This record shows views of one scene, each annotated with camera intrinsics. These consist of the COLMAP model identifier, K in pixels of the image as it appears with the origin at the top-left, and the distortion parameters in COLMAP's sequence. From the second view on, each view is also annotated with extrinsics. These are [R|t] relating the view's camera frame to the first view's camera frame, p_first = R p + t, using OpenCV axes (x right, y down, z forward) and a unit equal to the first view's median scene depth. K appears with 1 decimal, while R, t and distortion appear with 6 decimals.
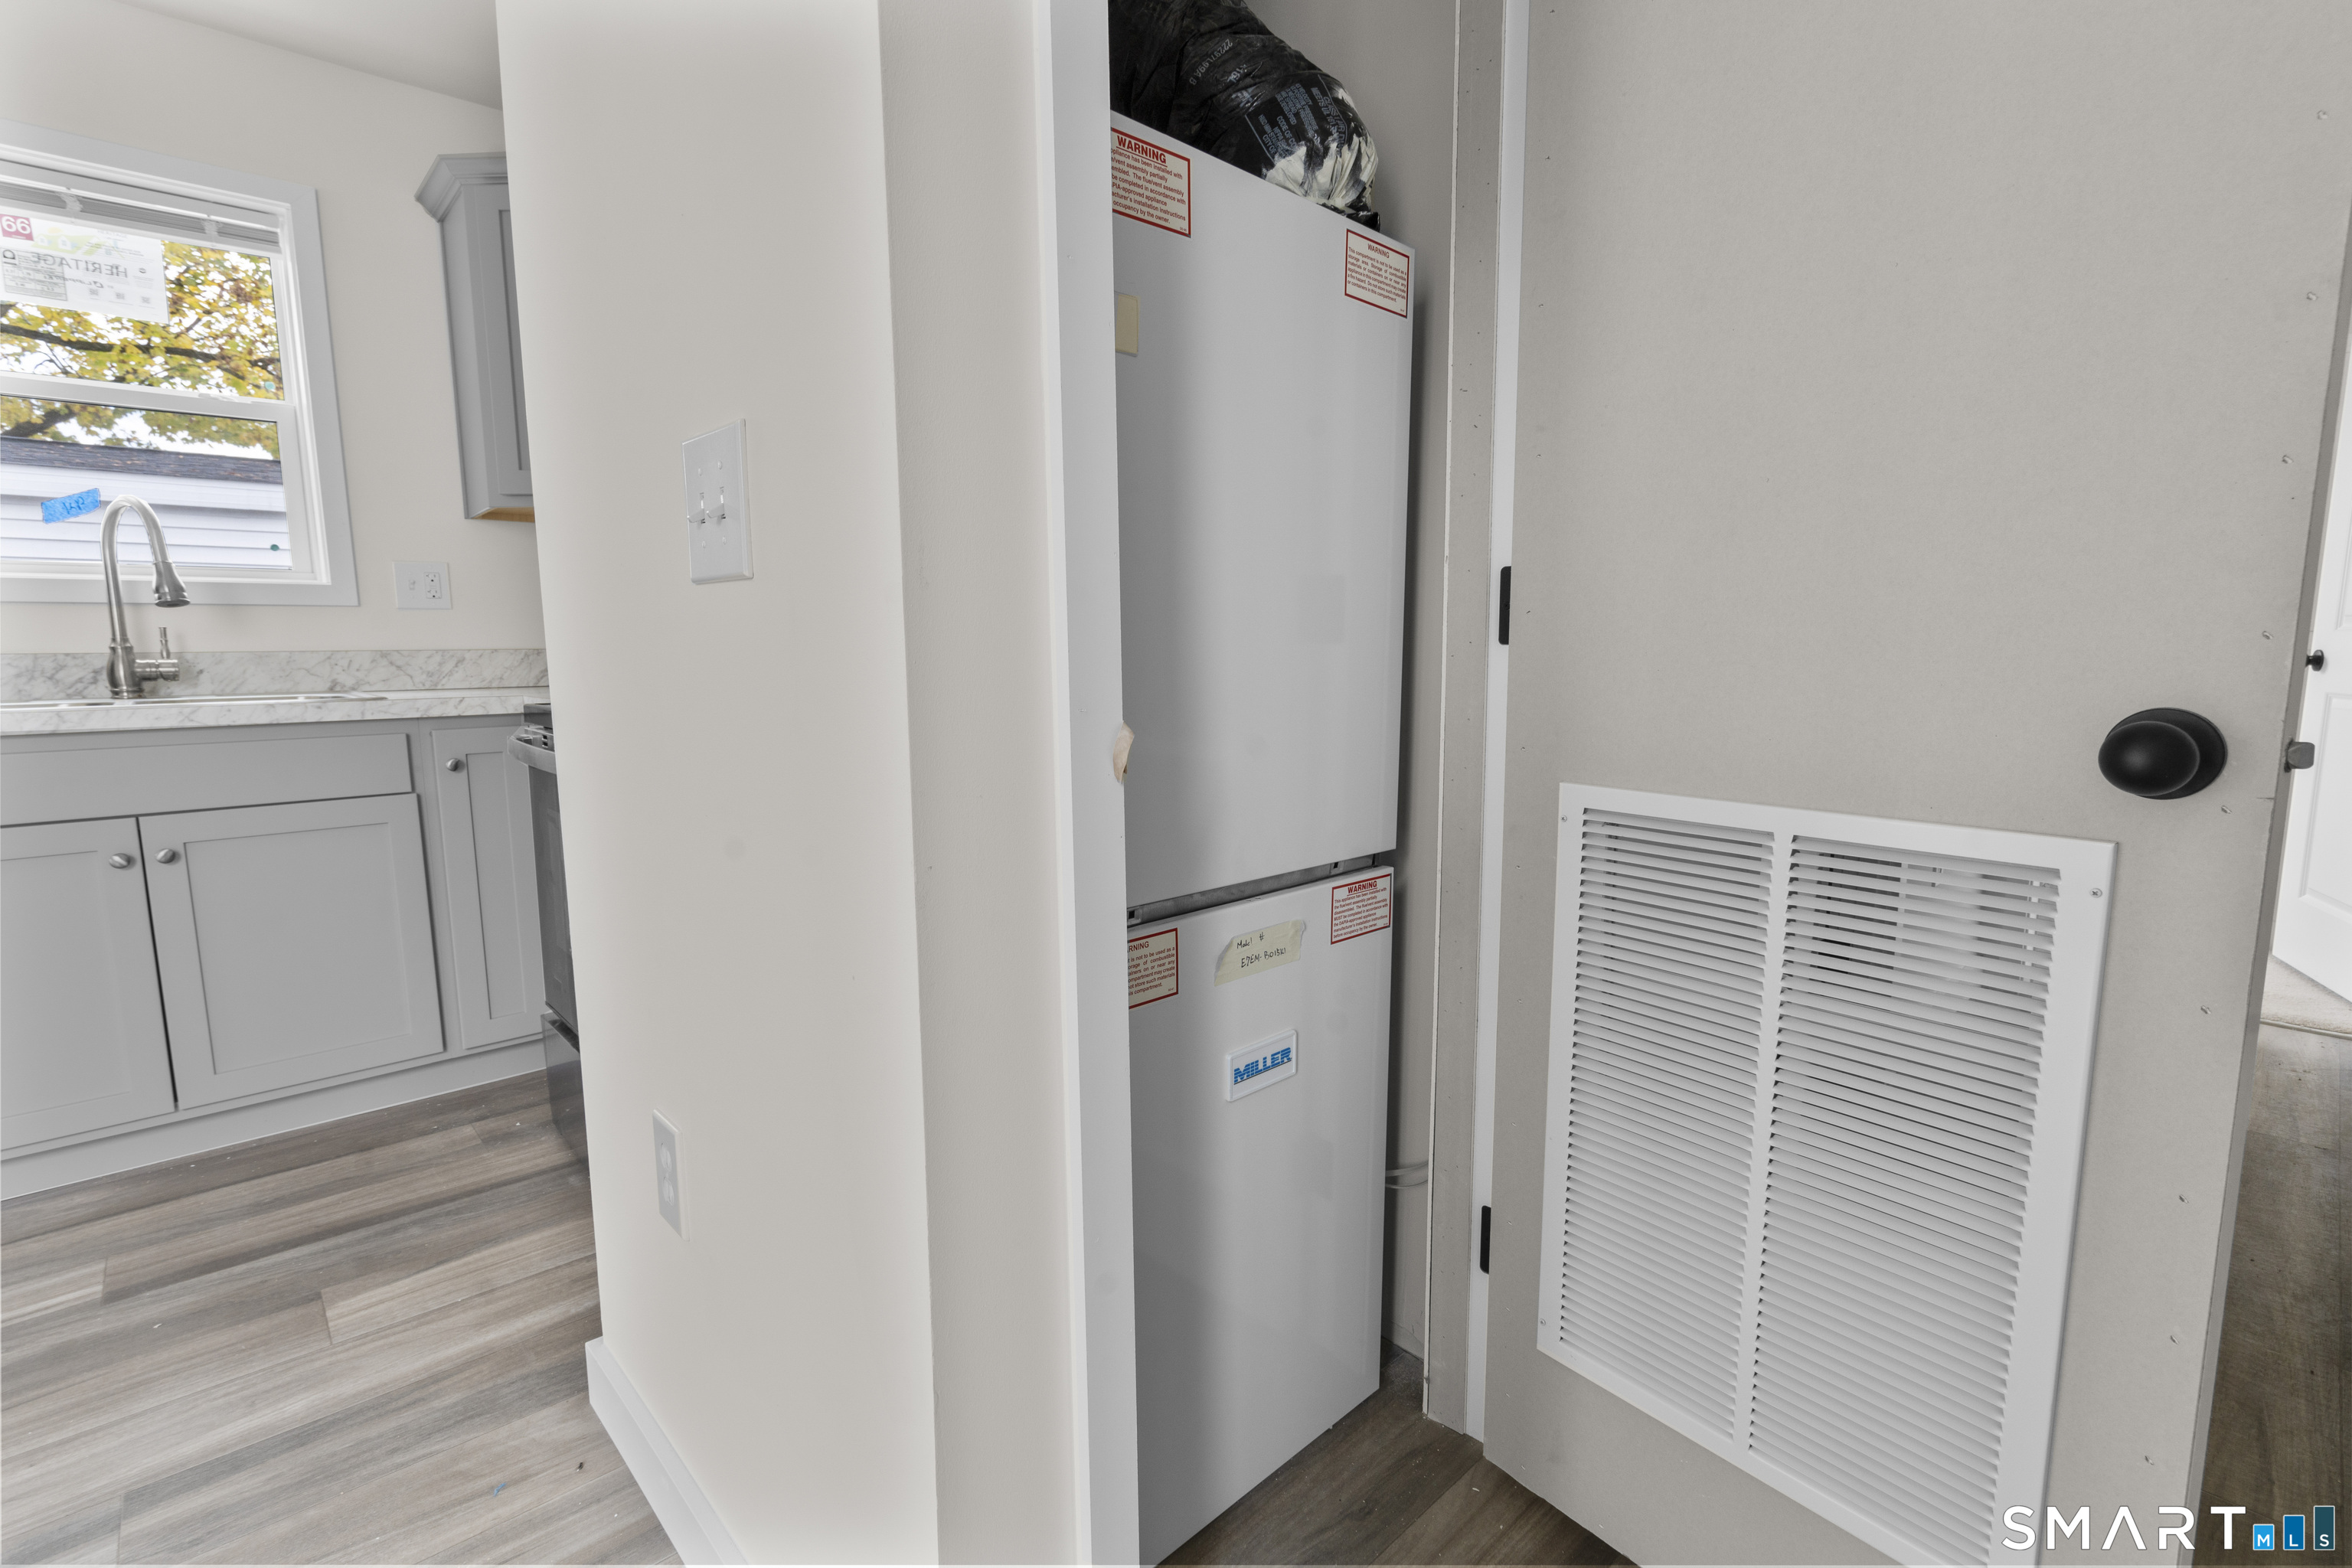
lens RADIAL K [[1062.6, 0, 1176.0], [0, 1062.6, 784.0], [0, 0, 1]] dist [-0.001107, -0.000098]
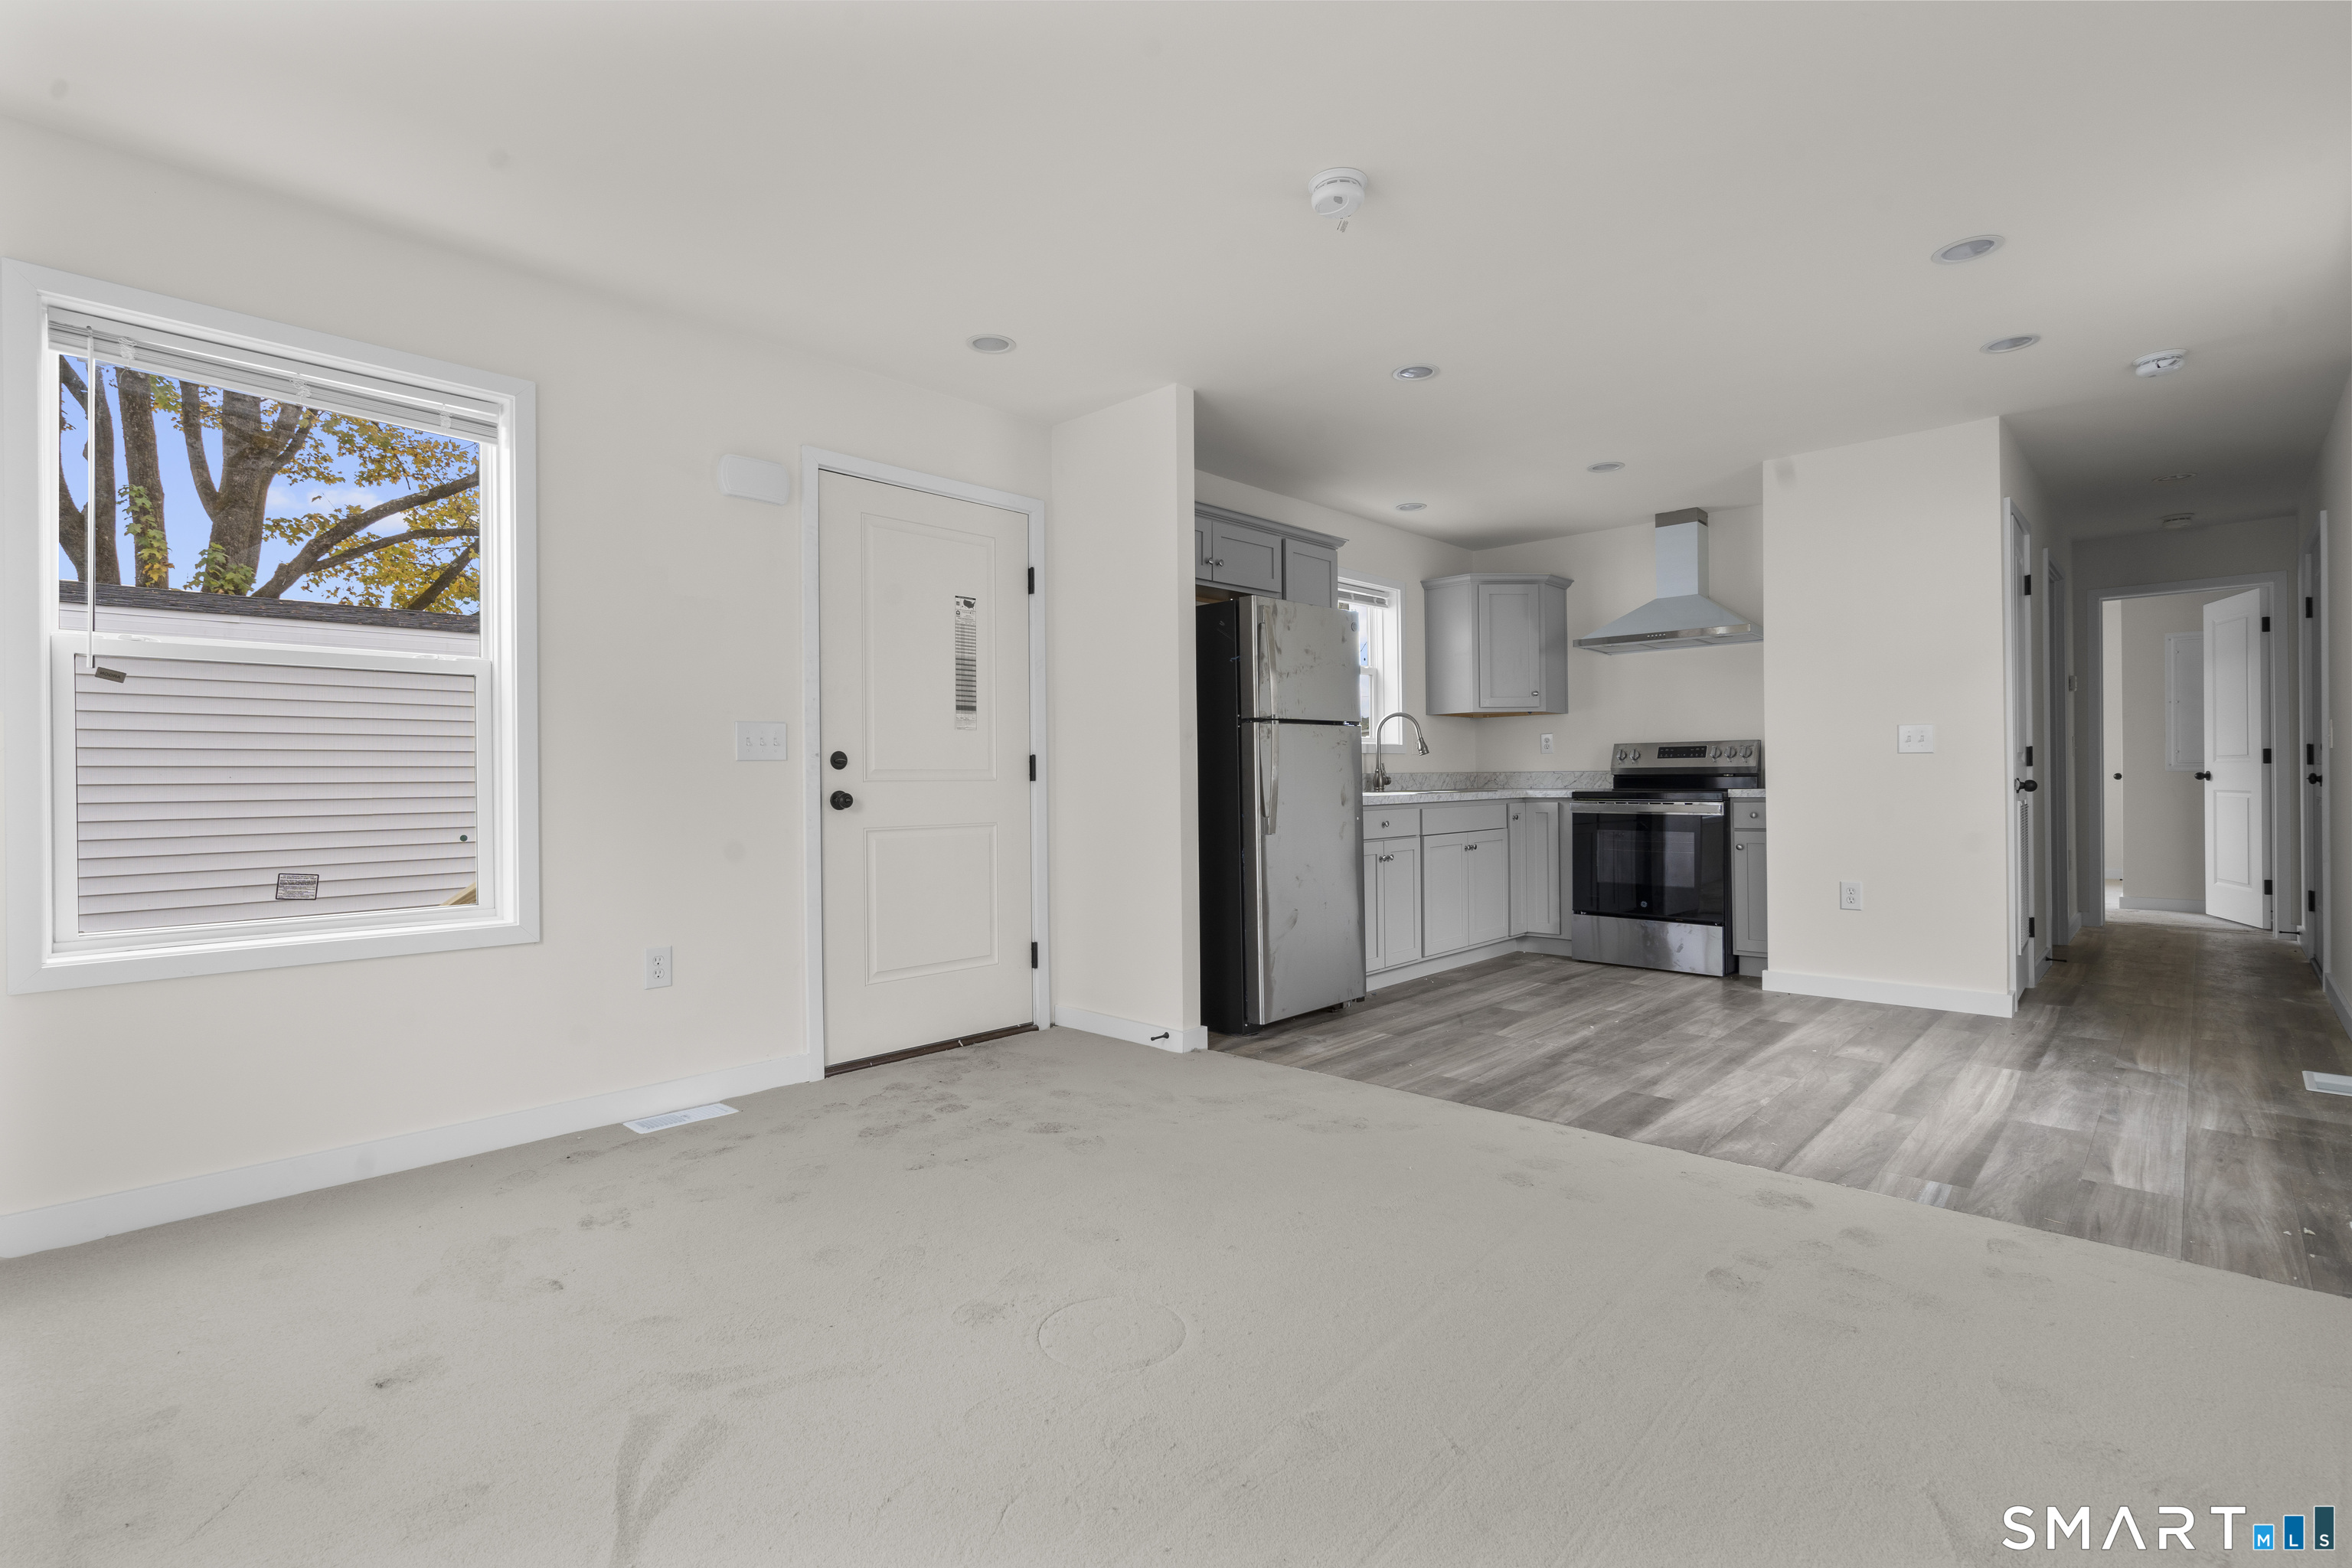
lens RADIAL K [[1124.2, 0, 1176.0], [0, 1124.2, 784.0], [0, 0, 1]] dist [0.015179, -0.000326]
pose [[0.996471, -0.005076, 0.083786, -1.575812], [0.015519, 0.992104, -0.124455, 0.205422], [-0.082493, 0.125316, 0.988681, -1.448432]]
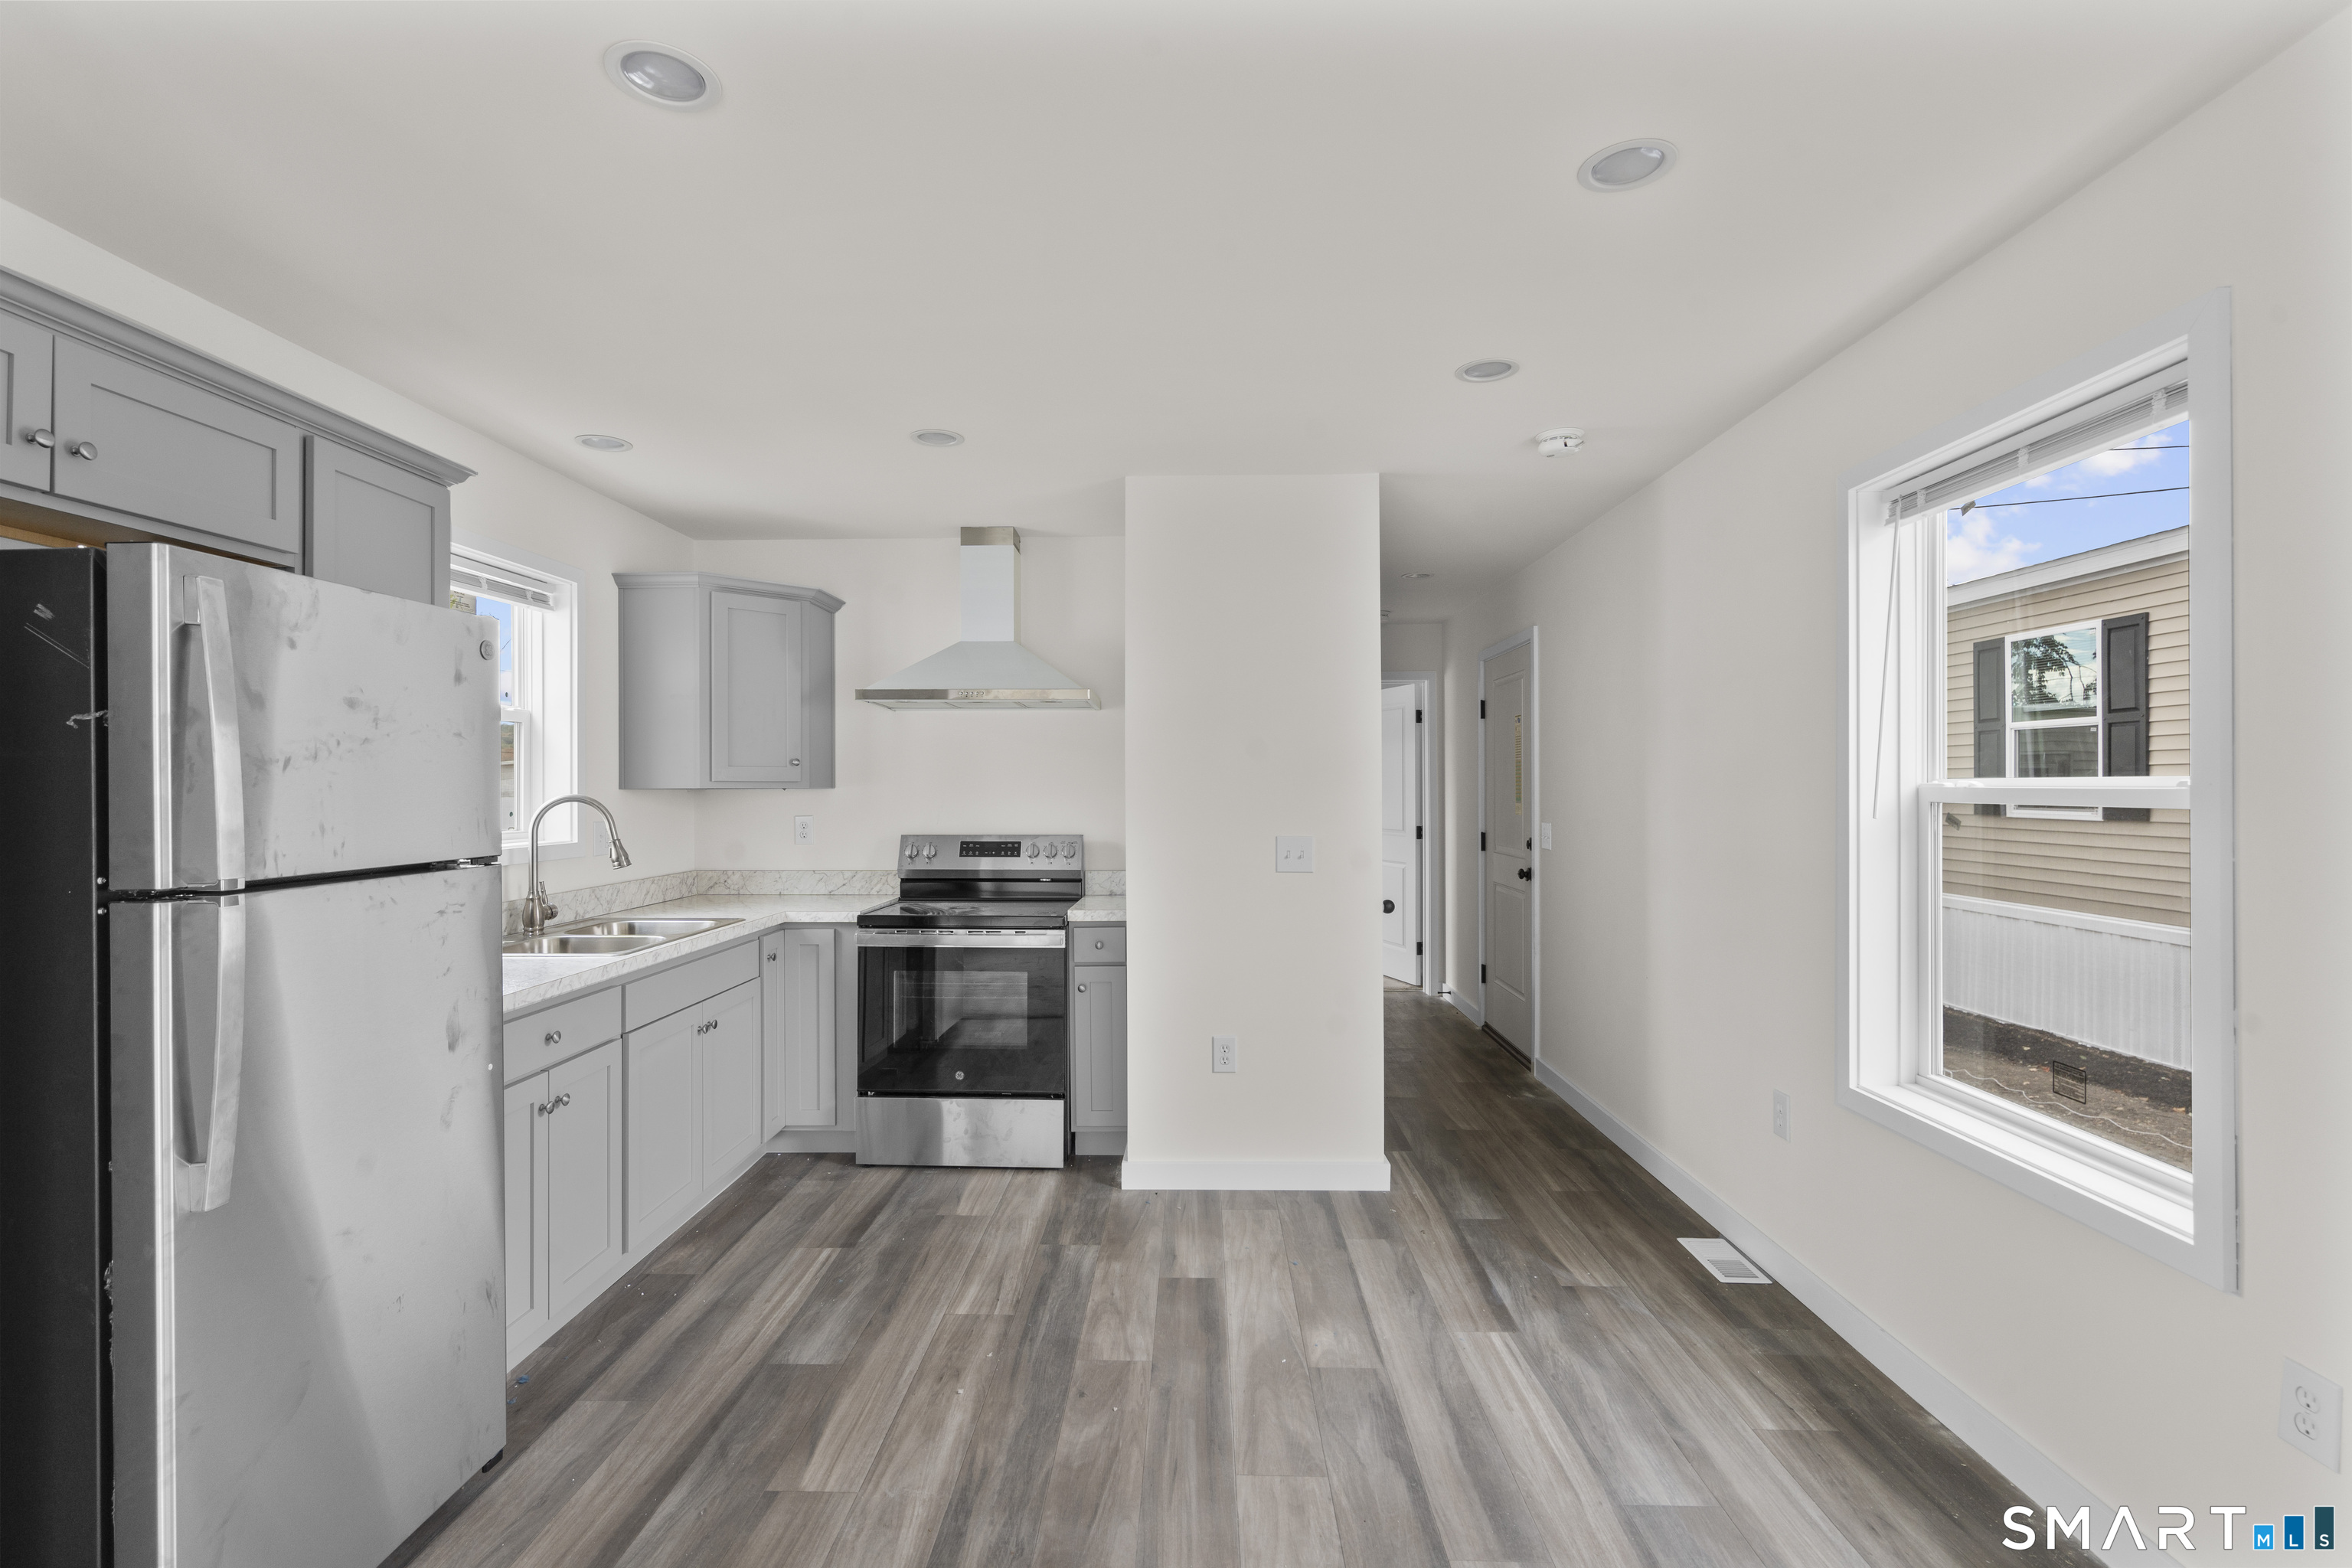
lens RADIAL K [[1107.4, 0, 1176.0], [0, 1107.4, 784.0], [0, 0, 1]] dist [-0.003963, 0.000051]
pose [[0.696720, 0.009288, 0.717283, -1.357236], [0.088103, 0.991238, -0.098413, -0.055326], [-0.711912, 0.131761, 0.689797, -0.587440]]
